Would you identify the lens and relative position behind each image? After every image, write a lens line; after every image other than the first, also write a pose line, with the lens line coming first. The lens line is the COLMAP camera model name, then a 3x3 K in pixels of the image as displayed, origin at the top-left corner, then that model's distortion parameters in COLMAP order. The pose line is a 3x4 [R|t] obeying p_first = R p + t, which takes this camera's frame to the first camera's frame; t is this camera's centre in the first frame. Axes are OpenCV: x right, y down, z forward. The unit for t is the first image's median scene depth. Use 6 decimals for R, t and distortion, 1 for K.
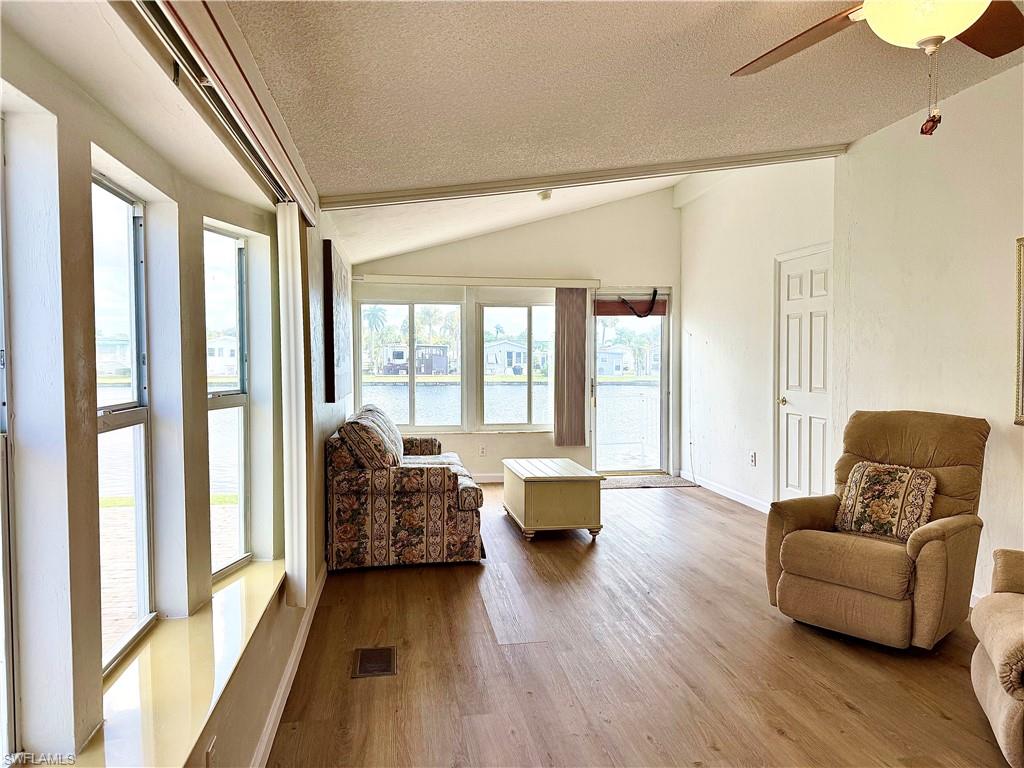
lens RADIAL K [[723.9, 0, 527.4], [0, 723.9, 380.8], [0, 0, 1]] dist [0.039874, -0.052366]
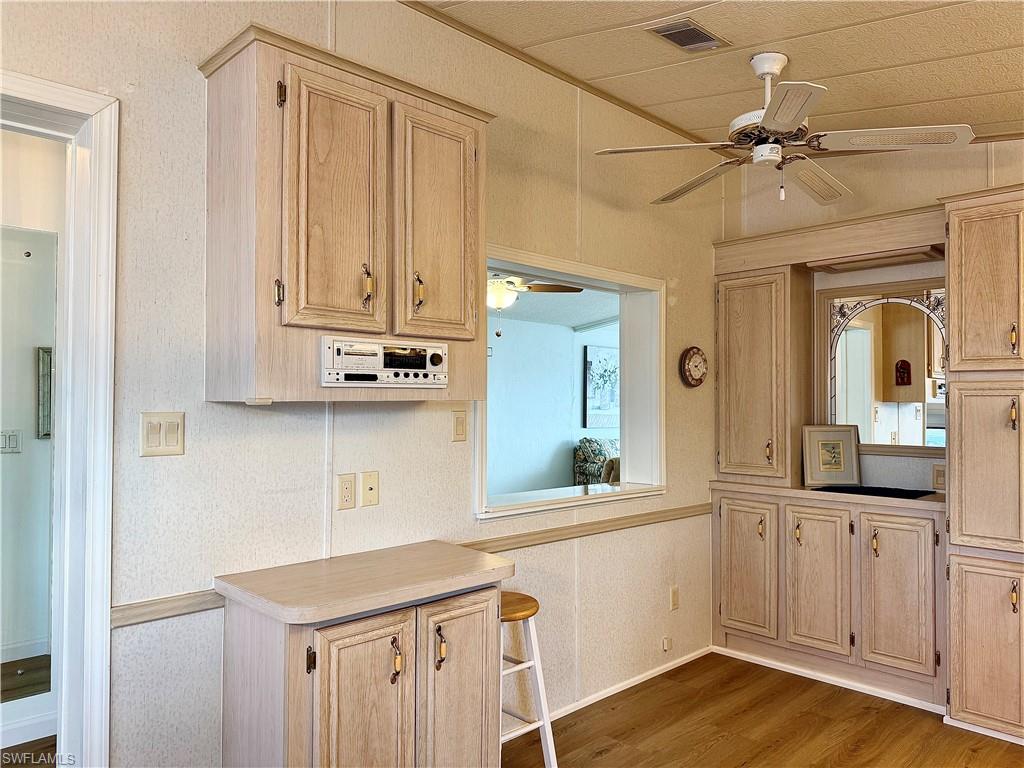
lens RADIAL K [[723.9, 0, 509.1], [0, 723.9, 384.4], [0, 0, 1]] dist [0.039874, -0.052366]
pose [[0.562301, -0.014524, -0.826805, 0.732052], [-0.028824, 0.998894, -0.037150, -0.005457], [0.826430, 0.044721, 0.561260, -0.161290]]
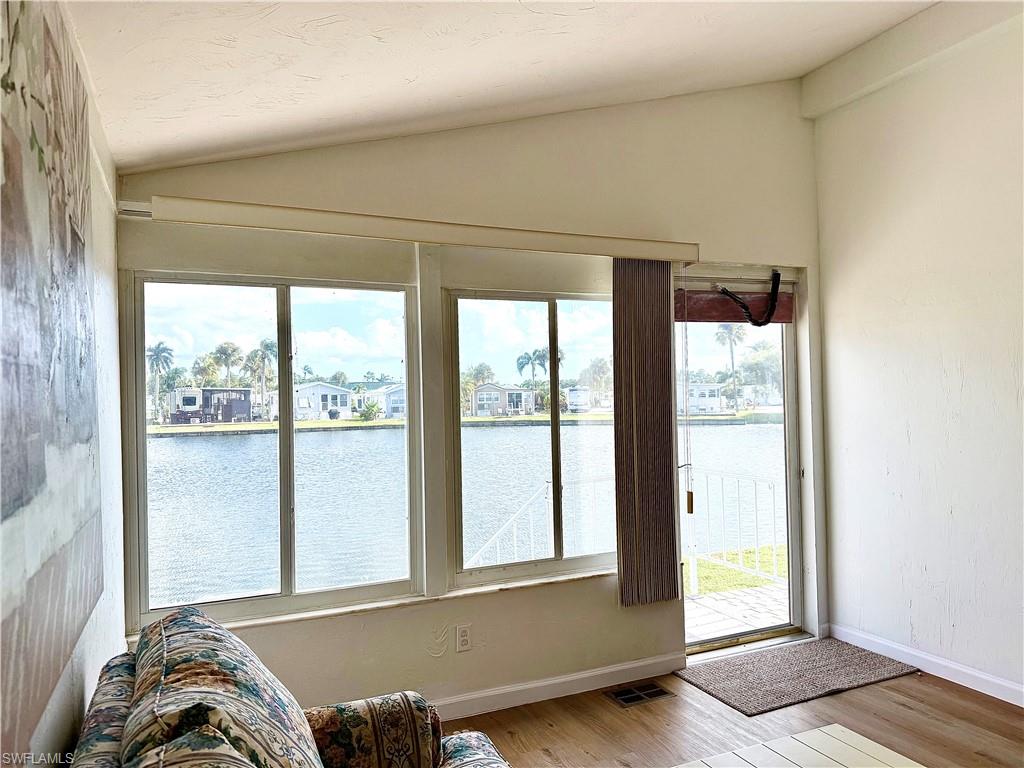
lens RADIAL K [[723.9, 0, 521.4], [0, 723.9, 382.8], [0, 0, 1]] dist [0.039874, -0.052366]
pose [[0.967581, -0.016454, 0.252023, -0.134592], [0.029657, 0.998374, -0.048682, -0.029370], [-0.250812, 0.054578, 0.966496, 0.578459]]
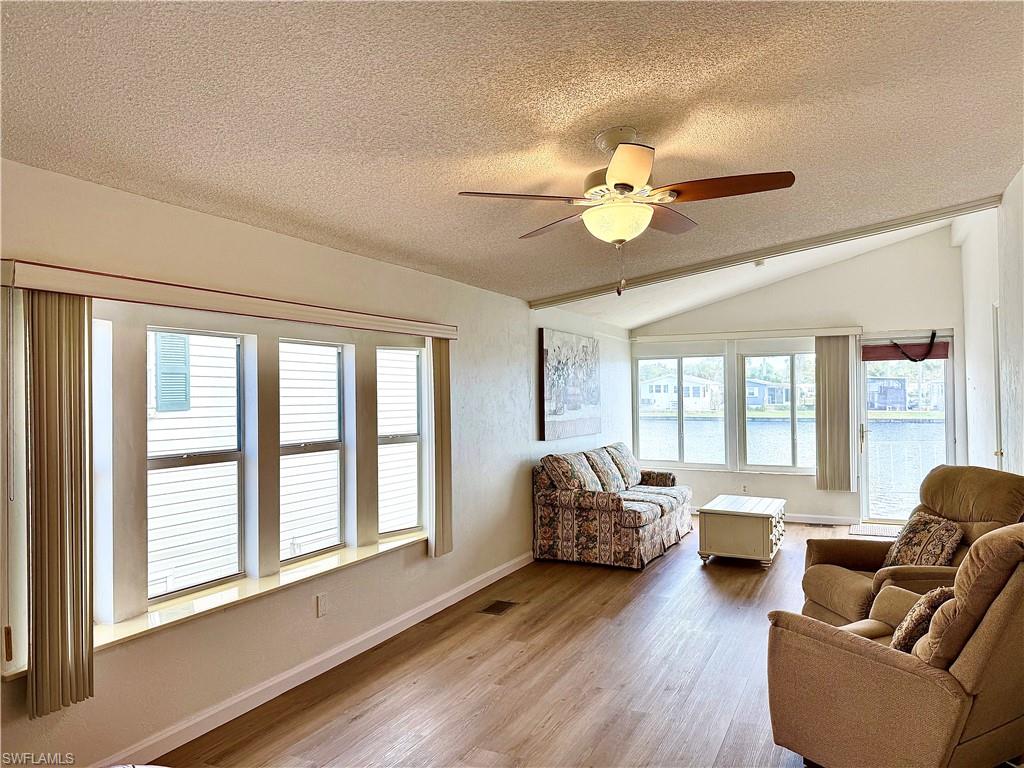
lens RADIAL K [[723.9, 0, 505.7], [0, 723.9, 376.7], [0, 0, 1]] dist [0.039874, -0.052366]
pose [[0.802338, -0.022771, -0.596436, 0.309775], [-0.008545, 0.998731, -0.049625, -0.014524], [0.596809, 0.044913, 0.801125, -0.111385]]
